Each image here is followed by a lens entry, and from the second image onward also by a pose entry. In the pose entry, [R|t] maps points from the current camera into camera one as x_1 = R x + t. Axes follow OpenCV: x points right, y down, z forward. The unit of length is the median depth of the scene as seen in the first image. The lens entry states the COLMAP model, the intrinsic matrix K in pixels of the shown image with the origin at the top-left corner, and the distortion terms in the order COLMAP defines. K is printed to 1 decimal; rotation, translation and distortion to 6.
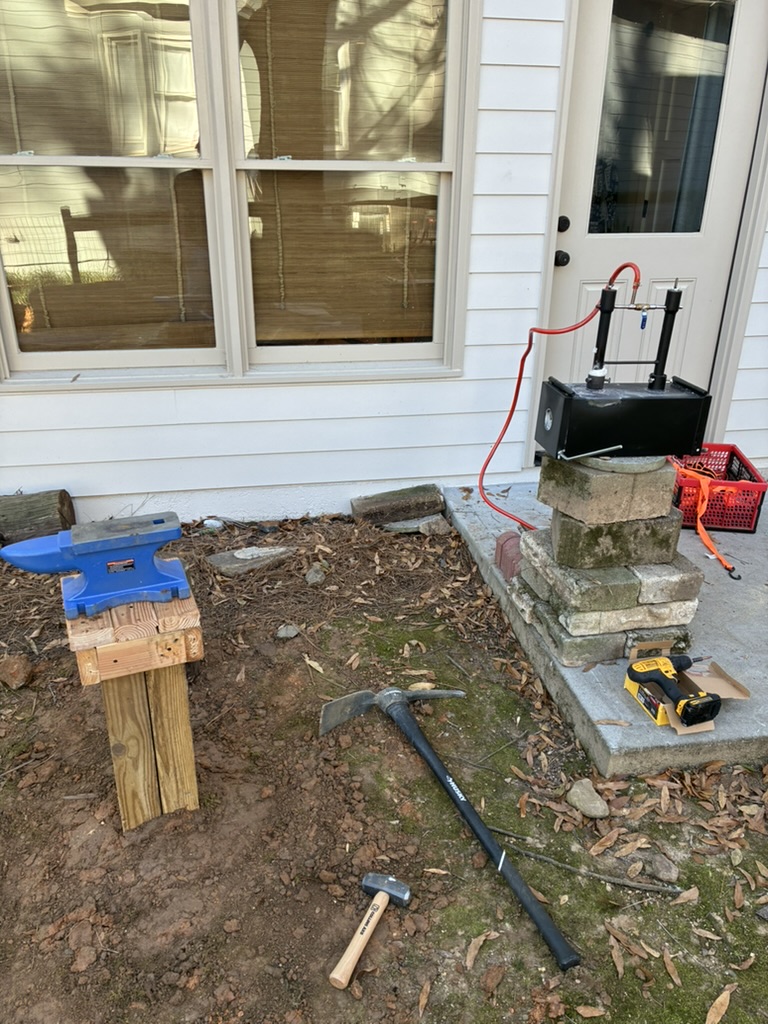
lens RADIAL K [[769.3, 0, 385.6], [0, 769.3, 517.6], [0, 0, 1]] dist [0.000989, -0.005210]
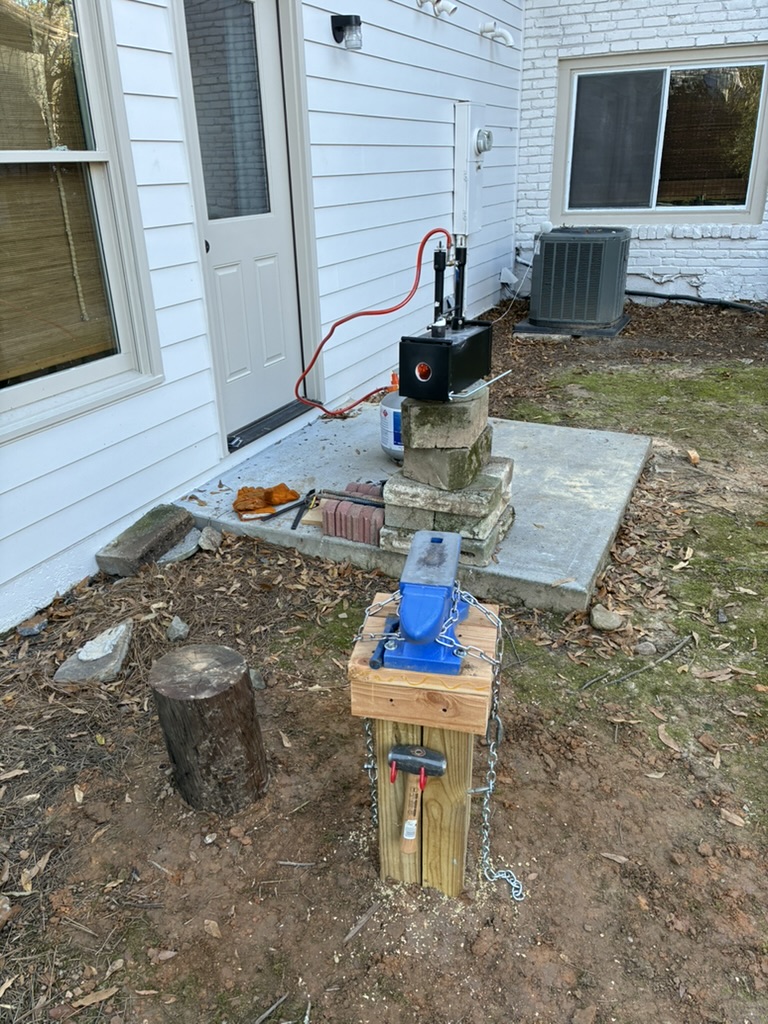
lens RADIAL K [[777.6, 0, 384.0], [0, 777.6, 512.0], [0, 0, 1]] dist [0.062900, -0.089432]
pose [[0.573838, -0.360963, 0.735130, -0.574961], [0.360619, 0.917291, 0.168911, -0.117827], [-0.735299, 0.168174, 0.656547, 0.241345]]
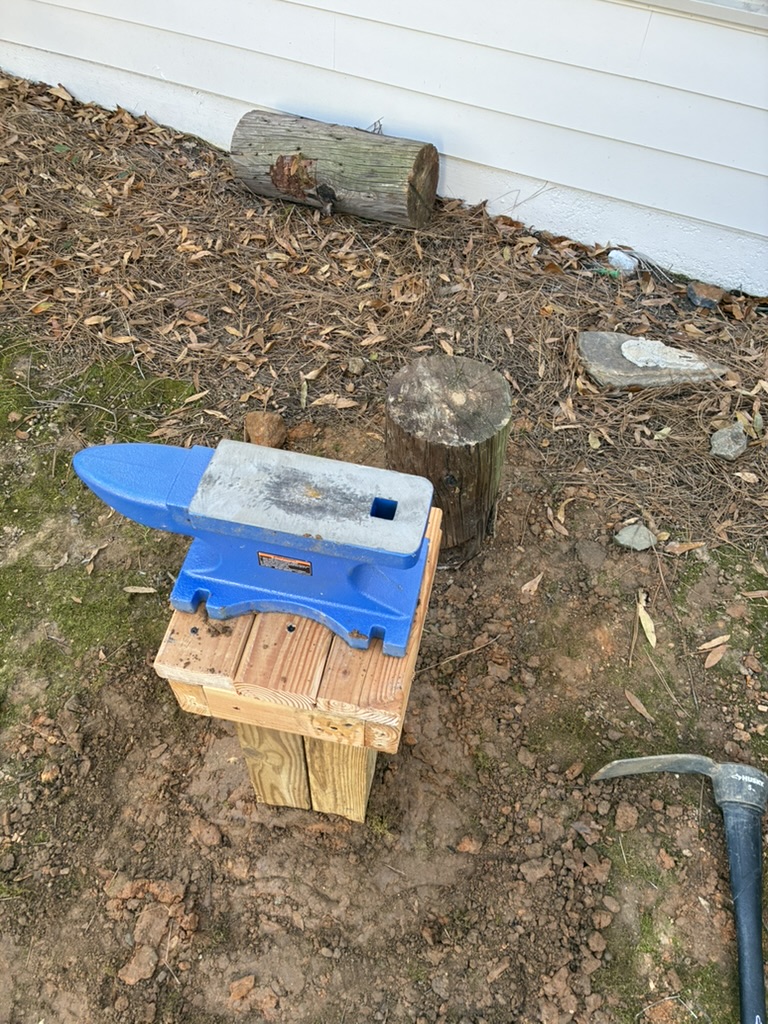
lens RADIAL K [[777.6, 0, 384.0], [0, 777.6, 512.0], [0, 0, 1]] dist [0.062900, -0.089432]
pose [[0.819151, 0.464336, -0.336725, -0.081661], [-0.253317, 0.819576, 0.513932, -0.124860], [0.514609, -0.335690, 0.788980, 0.368516]]
